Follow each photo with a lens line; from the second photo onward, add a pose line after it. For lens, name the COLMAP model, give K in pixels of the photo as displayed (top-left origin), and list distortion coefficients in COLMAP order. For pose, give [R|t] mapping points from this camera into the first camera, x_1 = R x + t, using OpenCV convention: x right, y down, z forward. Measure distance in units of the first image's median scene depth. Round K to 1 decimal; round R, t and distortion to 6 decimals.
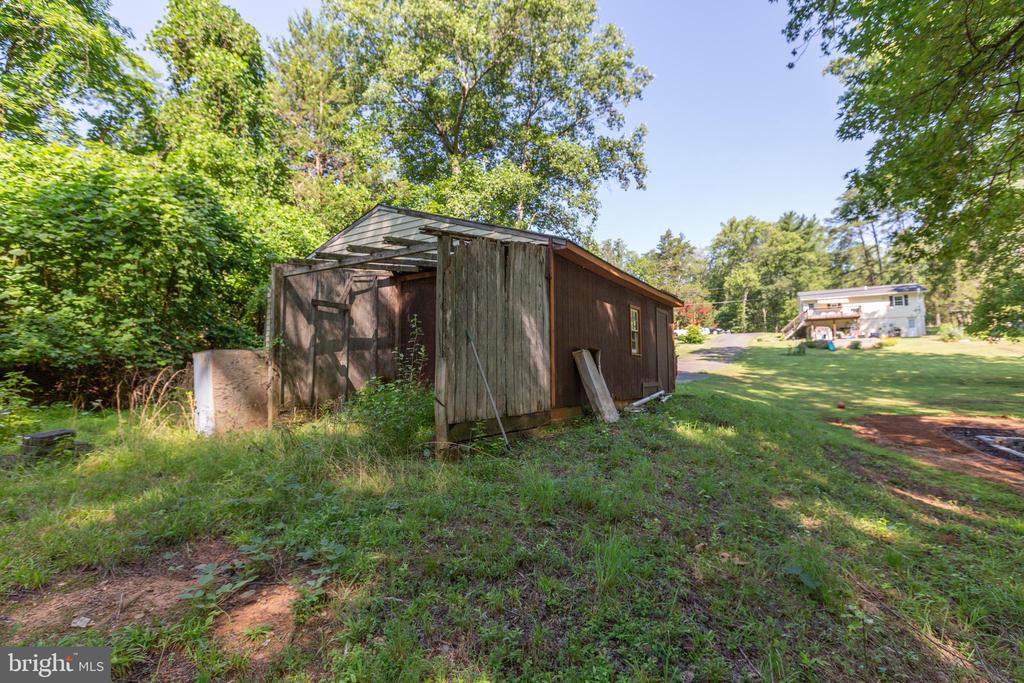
lens RADIAL K [[486.3, 0, 510.4], [0, 486.3, 327.4], [0, 0, 1]] dist [0.000089, -0.000087]
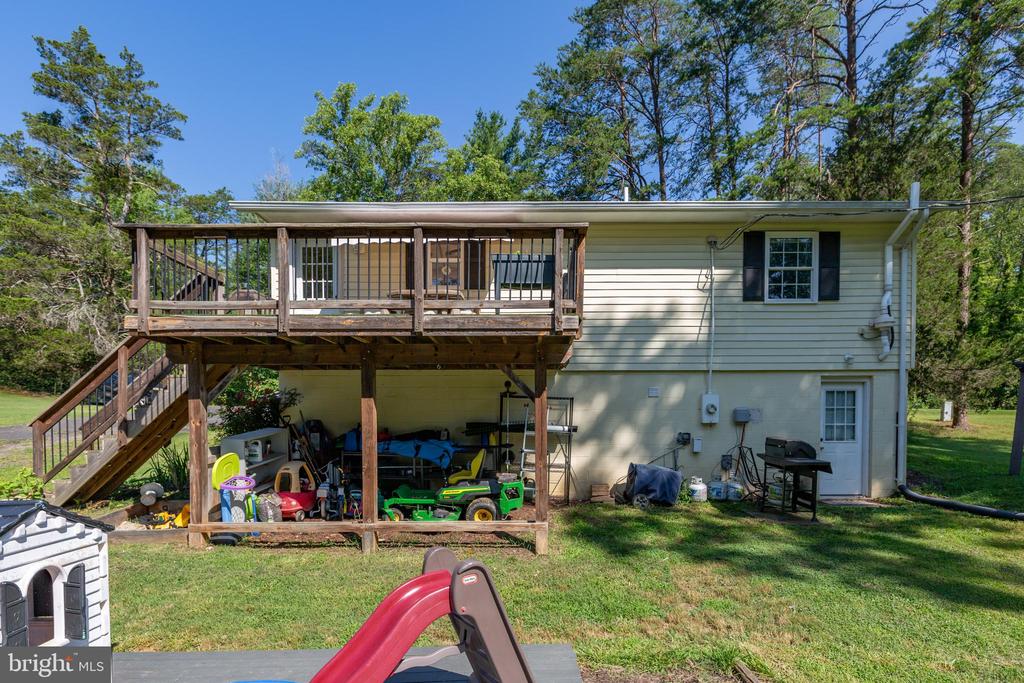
lens RADIAL K [[569.3, 0, 523.4], [0, 569.3, 442.3], [0, 0, 1]] dist [0.002065, -0.000967]
pose [[0.893156, 0.003436, 0.449734, 0.595709], [-0.054932, 0.993317, 0.101505, -0.010075], [-0.446380, -0.115365, 0.887376, 0.810877]]
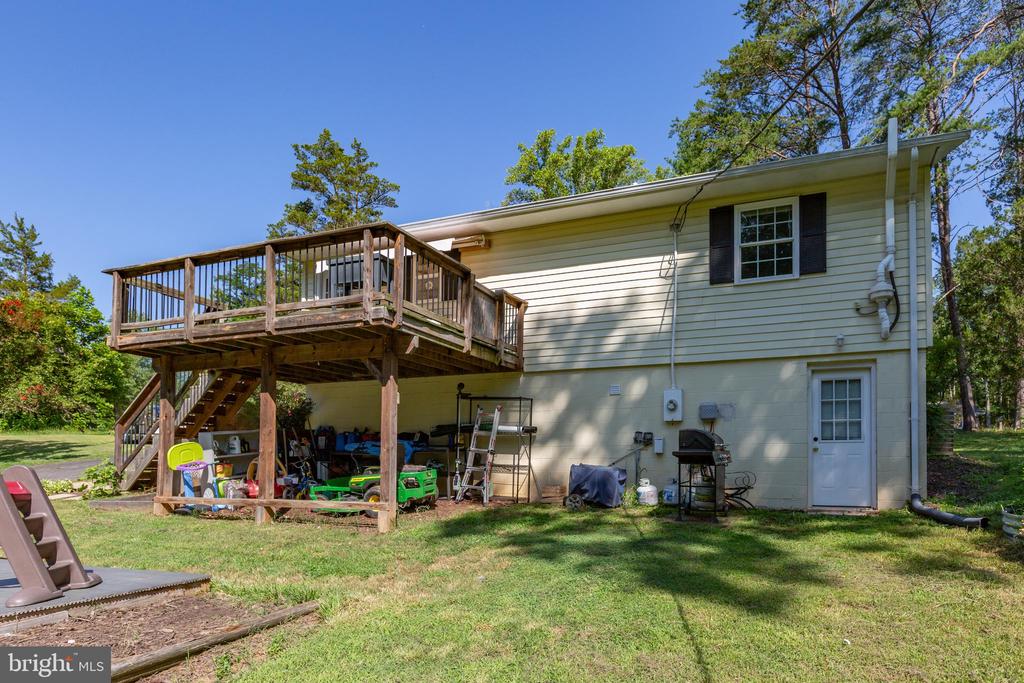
lens RADIAL K [[608.4, 0, 565.4], [0, 608.4, 448.7], [0, 0, 1]] dist [-0.001803, -0.002262]
pose [[0.995546, 0.025063, 0.090882, 0.677278], [-0.030349, 0.997898, 0.057250, -0.002762], [-0.089256, -0.059753, 0.994215, 0.776746]]
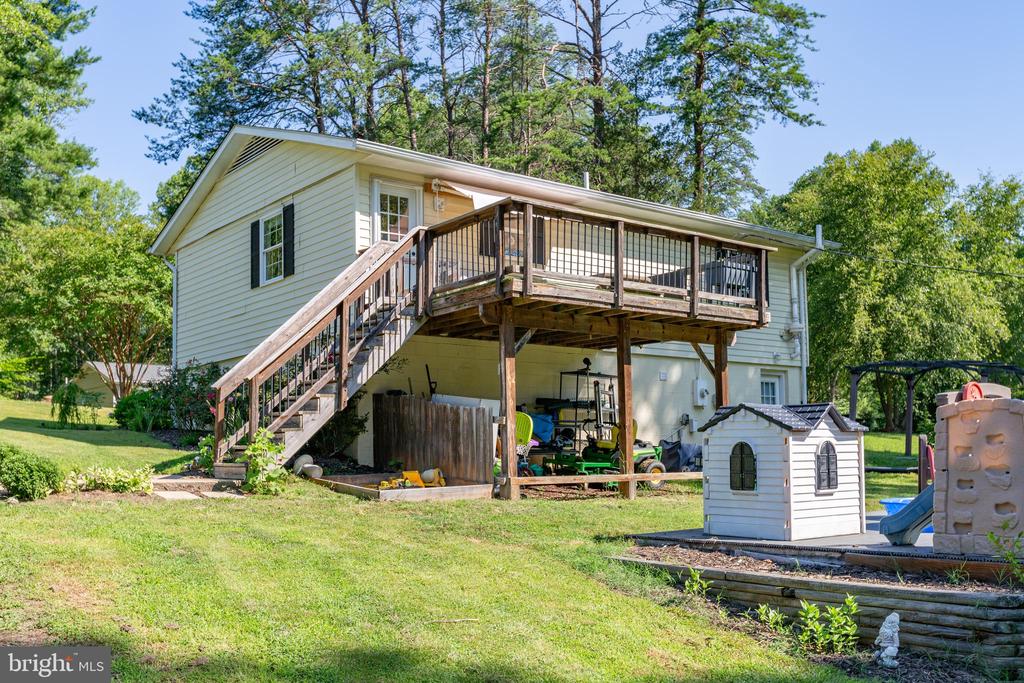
lens RADIAL K [[995.6, 0, 518.4], [0, 995.6, 379.4], [0, 0, 1]] dist [0.005644, 0.005682]
pose [[0.422139, 0.084000, 0.902631, 0.400028], [-0.080370, 0.995245, -0.055031, 0.012434], [-0.902961, -0.049314, 0.426883, 0.851240]]
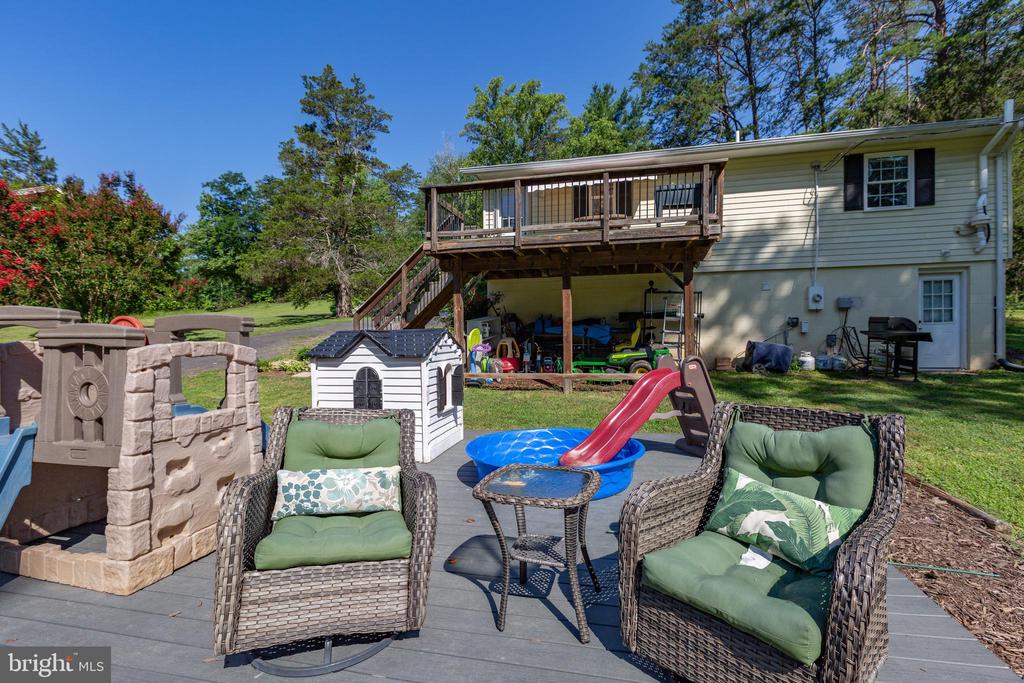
lens RADIAL K [[459.6, 0, 518.6], [0, 459.6, 342.7], [0, 0, 1]] dist [0.002263, -0.001364]
pose [[0.970872, 0.004813, 0.239549, 0.572269], [-0.027992, 0.995230, 0.093455, -0.002183], [-0.237956, -0.097438, 0.966376, 0.796044]]
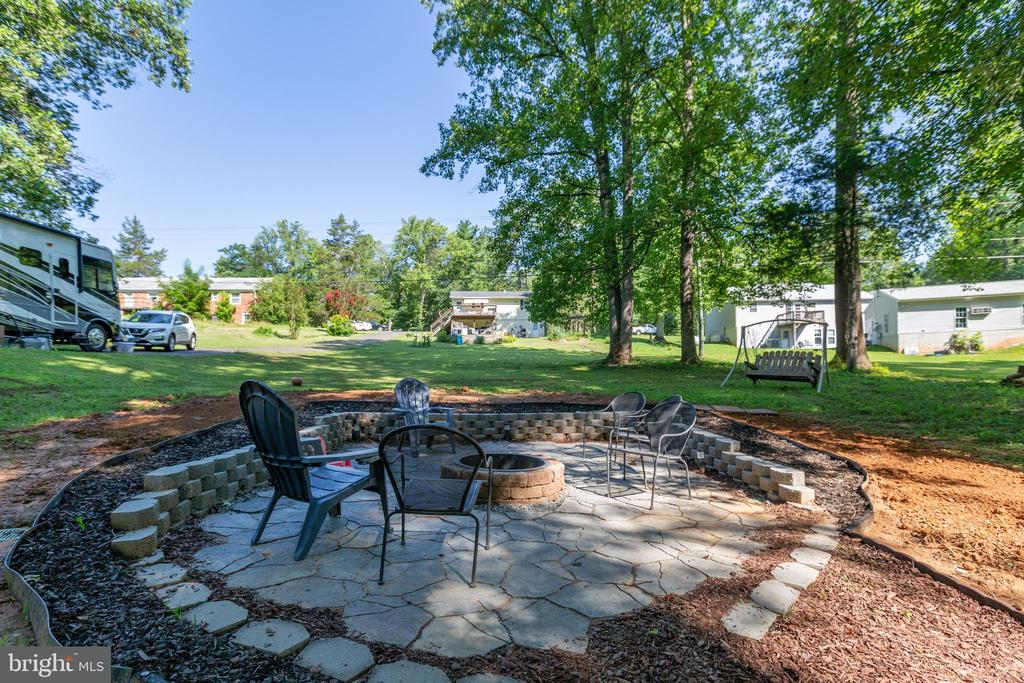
lens RADIAL K [[475.1, 0, 508.8], [0, 475.1, 369.7], [0, 0, 1]] dist [-0.000060, 0.001048]
pose [[0.848544, 0.012325, 0.528981, 0.182884], [-0.051351, 0.996928, 0.059145, 0.028430], [-0.526627, -0.077351, 0.846570, 0.092415]]
